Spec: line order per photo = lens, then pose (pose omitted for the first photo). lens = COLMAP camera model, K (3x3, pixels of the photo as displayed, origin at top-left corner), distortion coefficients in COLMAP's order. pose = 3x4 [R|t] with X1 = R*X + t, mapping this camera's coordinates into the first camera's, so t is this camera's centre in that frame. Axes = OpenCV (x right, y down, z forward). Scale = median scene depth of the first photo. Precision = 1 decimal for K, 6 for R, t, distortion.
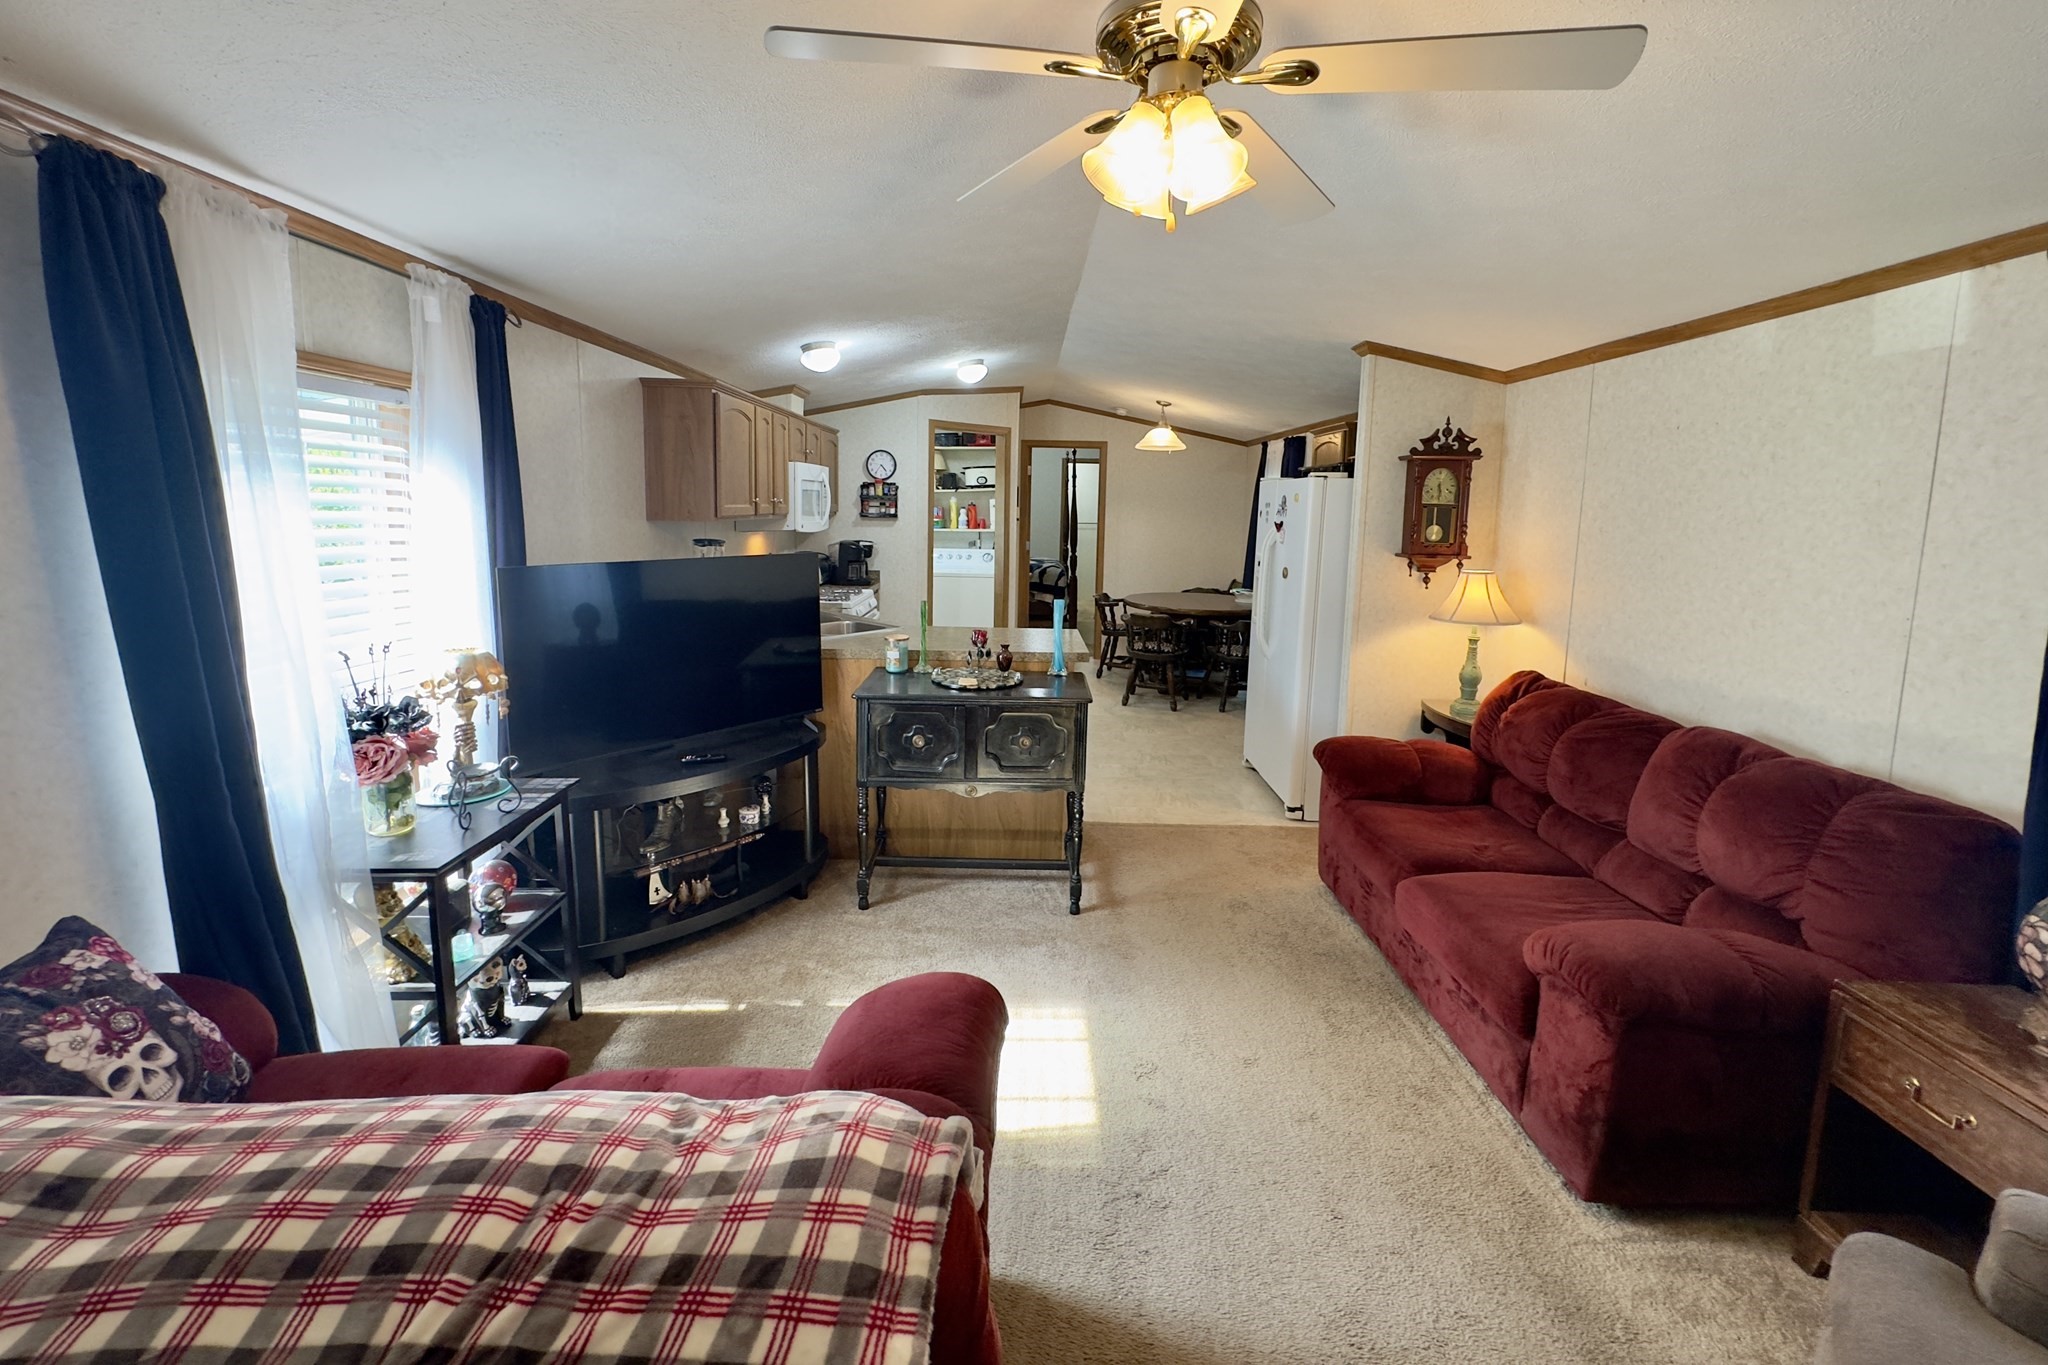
lens RADIAL K [[906.7, 0, 1023.7], [0, 906.7, 610.7], [0, 0, 1]] dist [-0.001676, 0.000820]
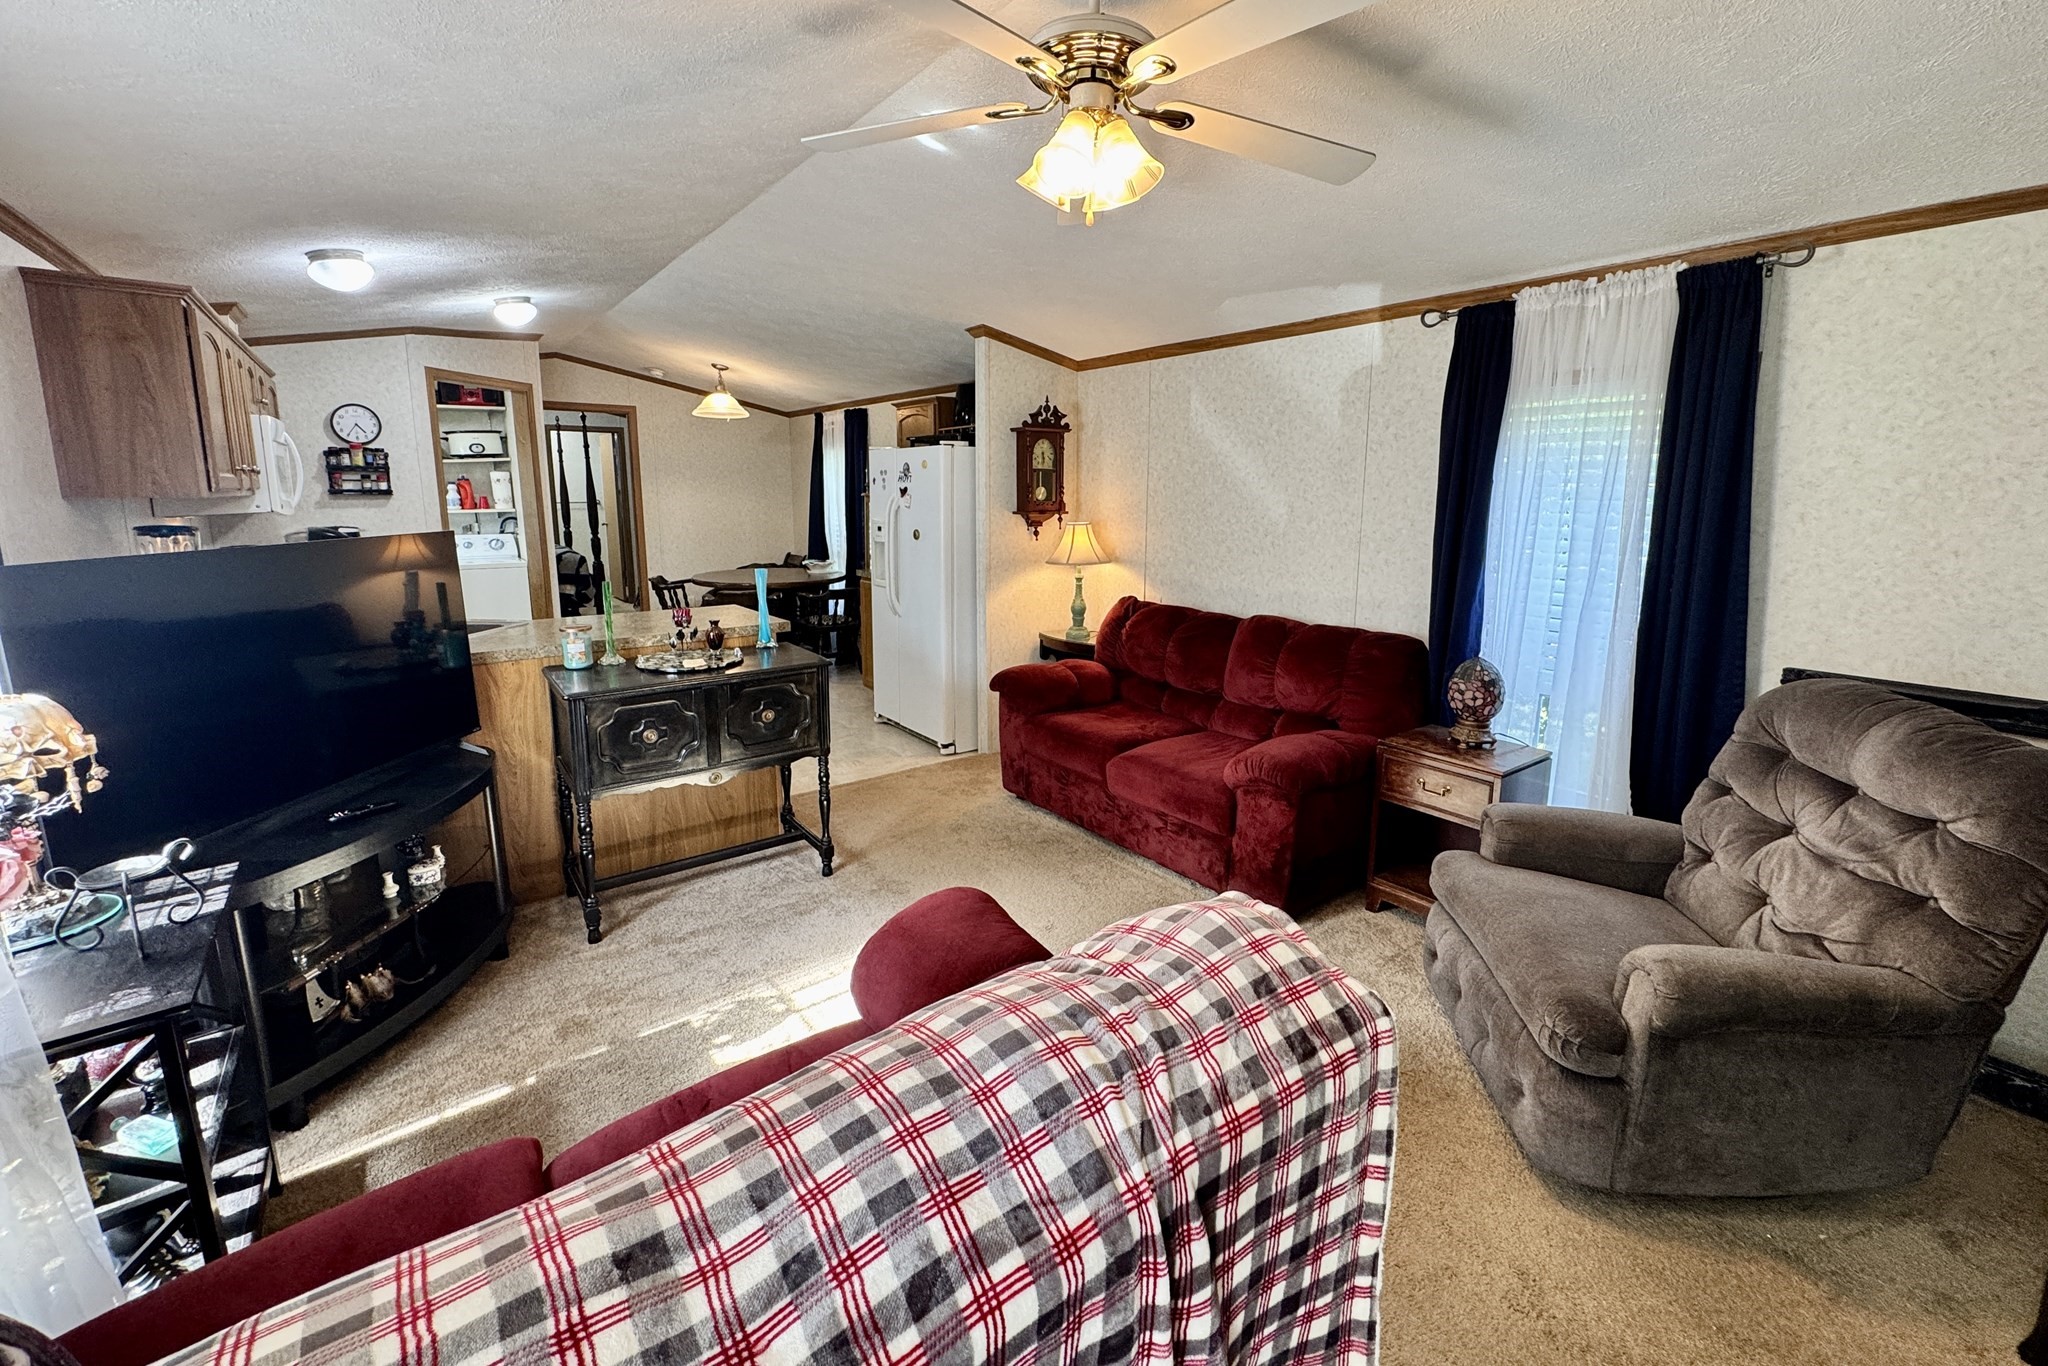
lens RADIAL K [[972.9, 0, 1027.1], [0, 972.9, 678.5], [0, 0, 1]] dist [-0.001159, 0.000463]
pose [[0.740478, -0.139155, 0.657517, -0.452986], [0.091765, 0.990101, 0.106199, 0.019617], [-0.665786, -0.018301, 0.745918, 0.039515]]
